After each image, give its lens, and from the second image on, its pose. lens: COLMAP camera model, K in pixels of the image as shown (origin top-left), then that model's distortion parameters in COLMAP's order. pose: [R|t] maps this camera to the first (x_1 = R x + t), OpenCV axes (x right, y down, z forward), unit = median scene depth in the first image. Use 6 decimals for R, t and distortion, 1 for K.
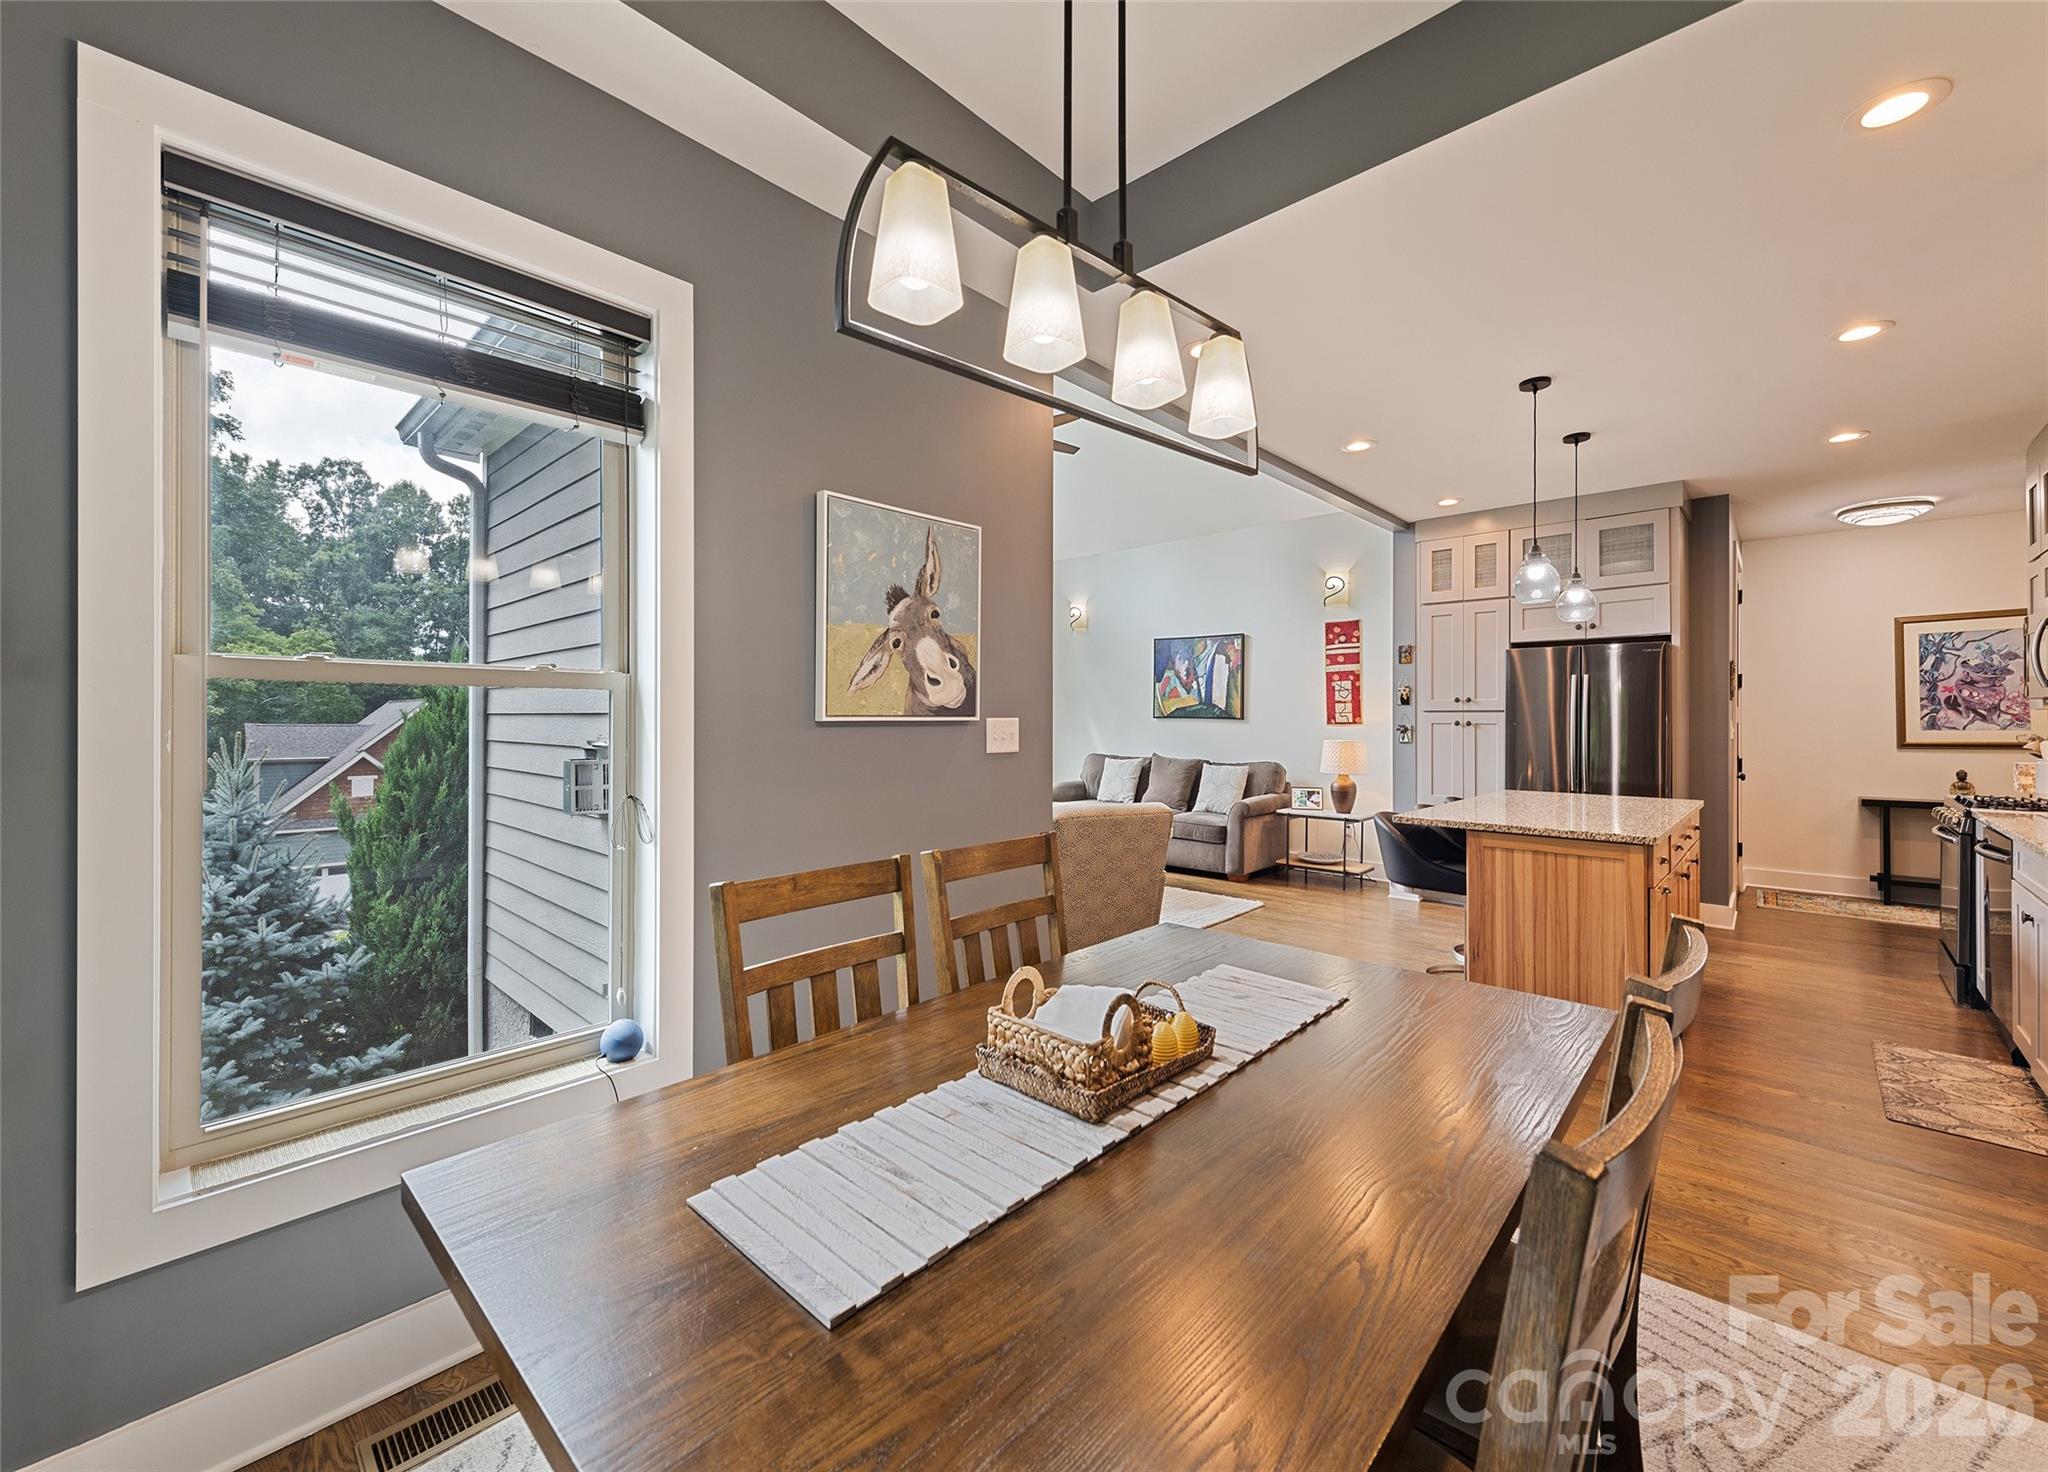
lens RADIAL K [[810.4, 0, 1033.3], [0, 810.4, 718.6], [0, 0, 1]] dist [0.007659, -0.001901]
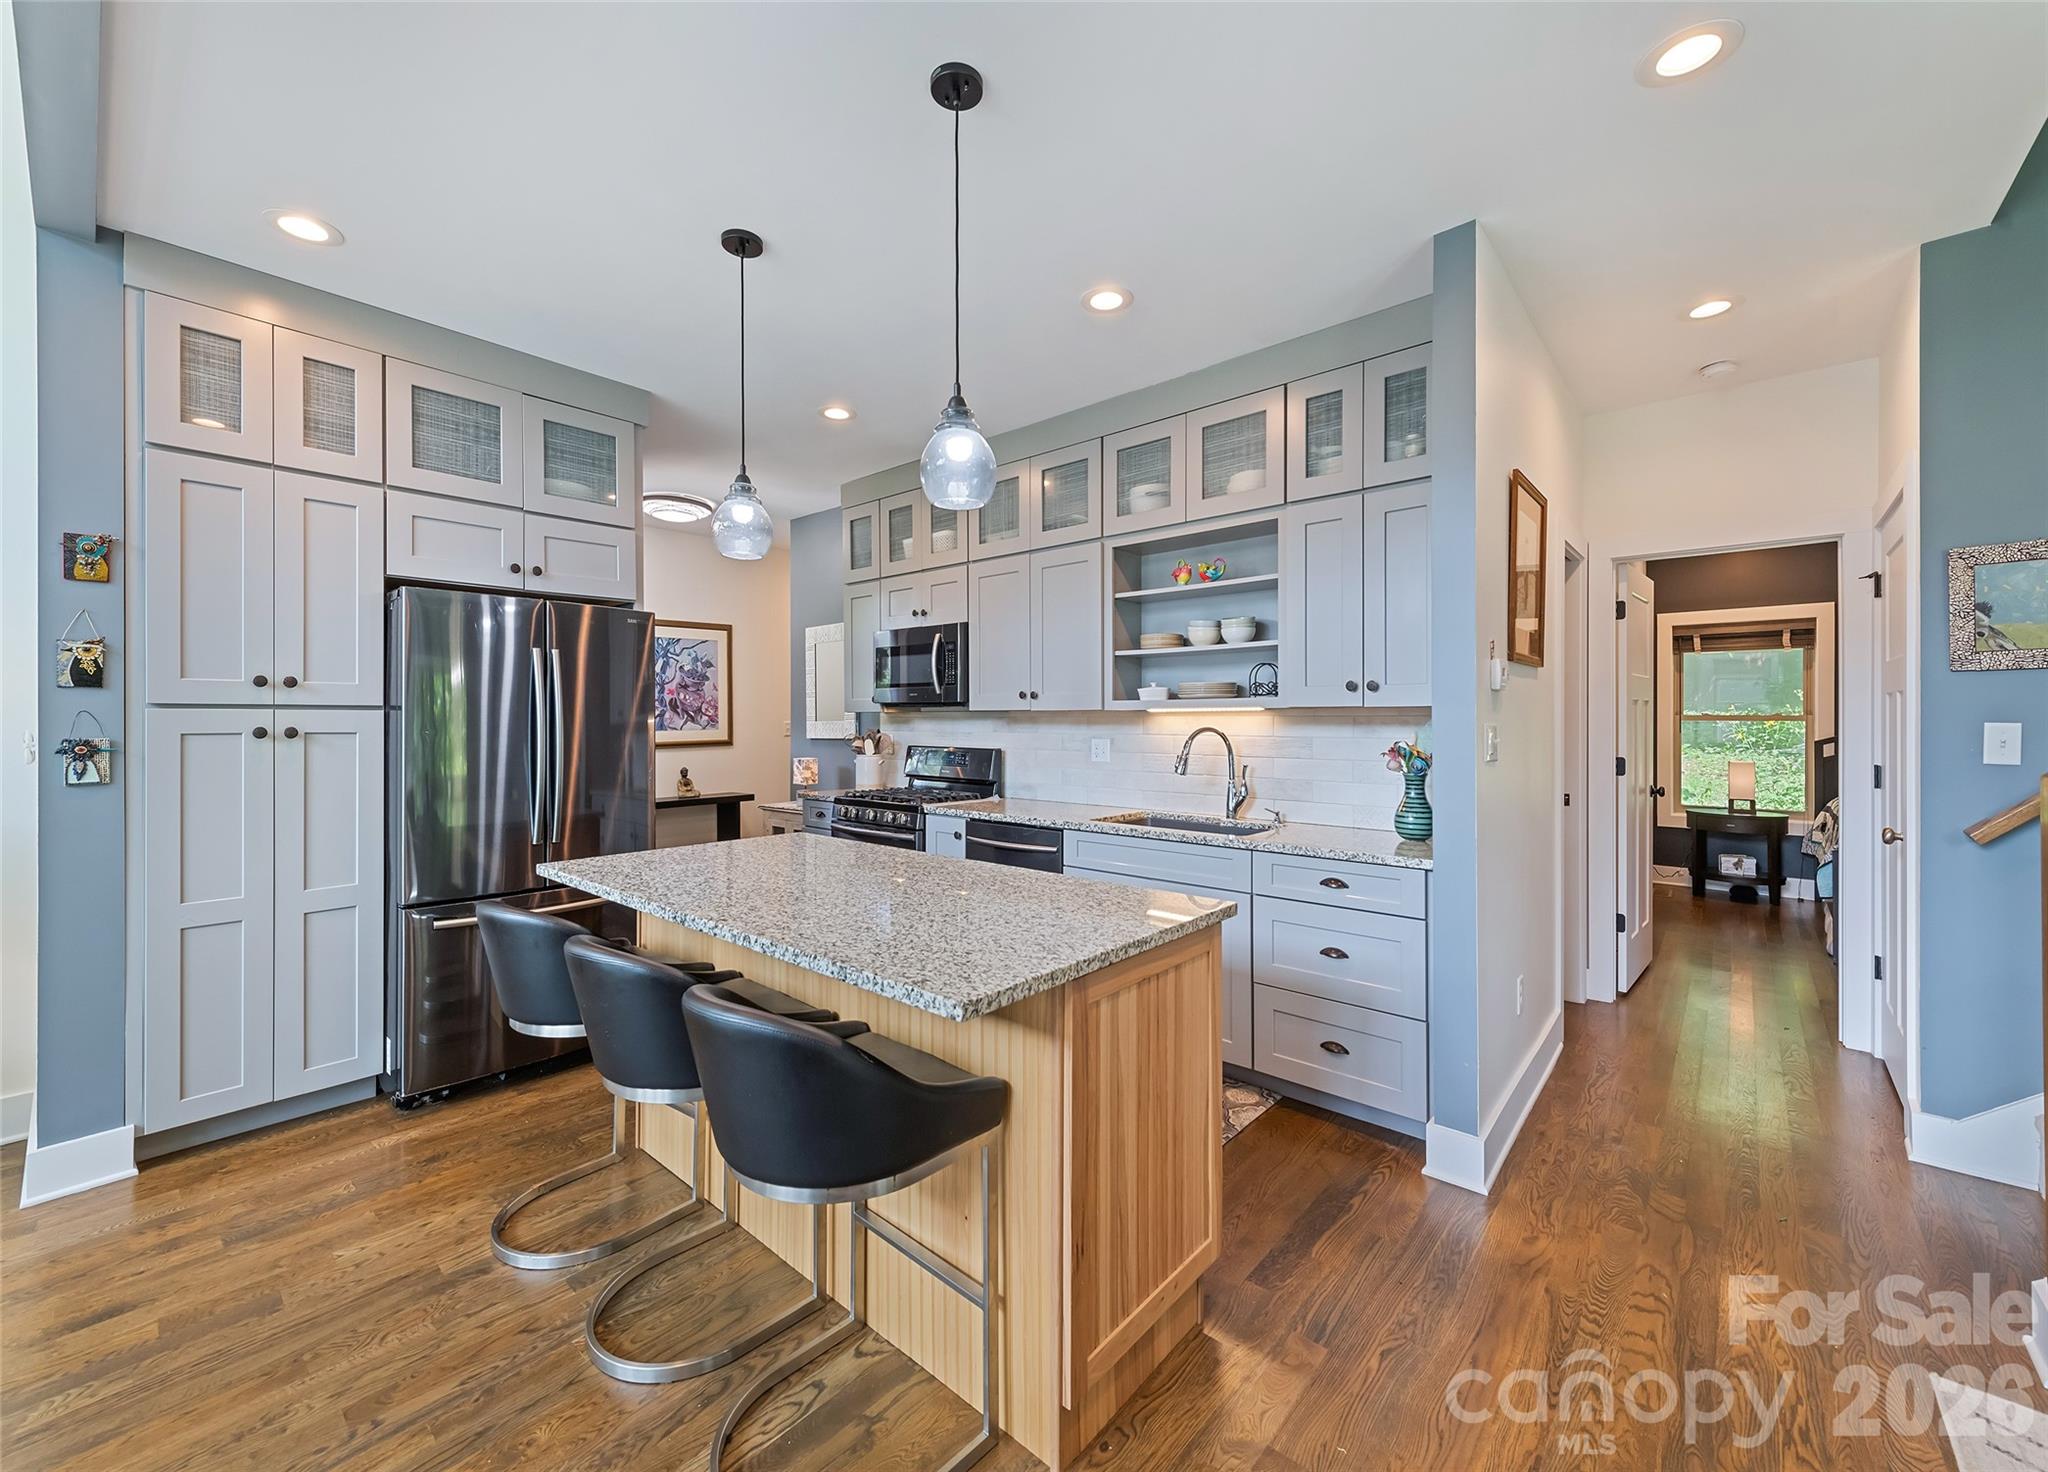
lens RADIAL K [[810.4, 0, 1029.2], [0, 810.4, 717.6], [0, 0, 1]] dist [0.007659, -0.001901]
pose [[-0.034828, 0.000097, 0.999393, 0.052192], [-0.000331, 1.000000, -0.000108, -0.002648], [-0.999393, -0.000334, -0.034828, 0.563039]]
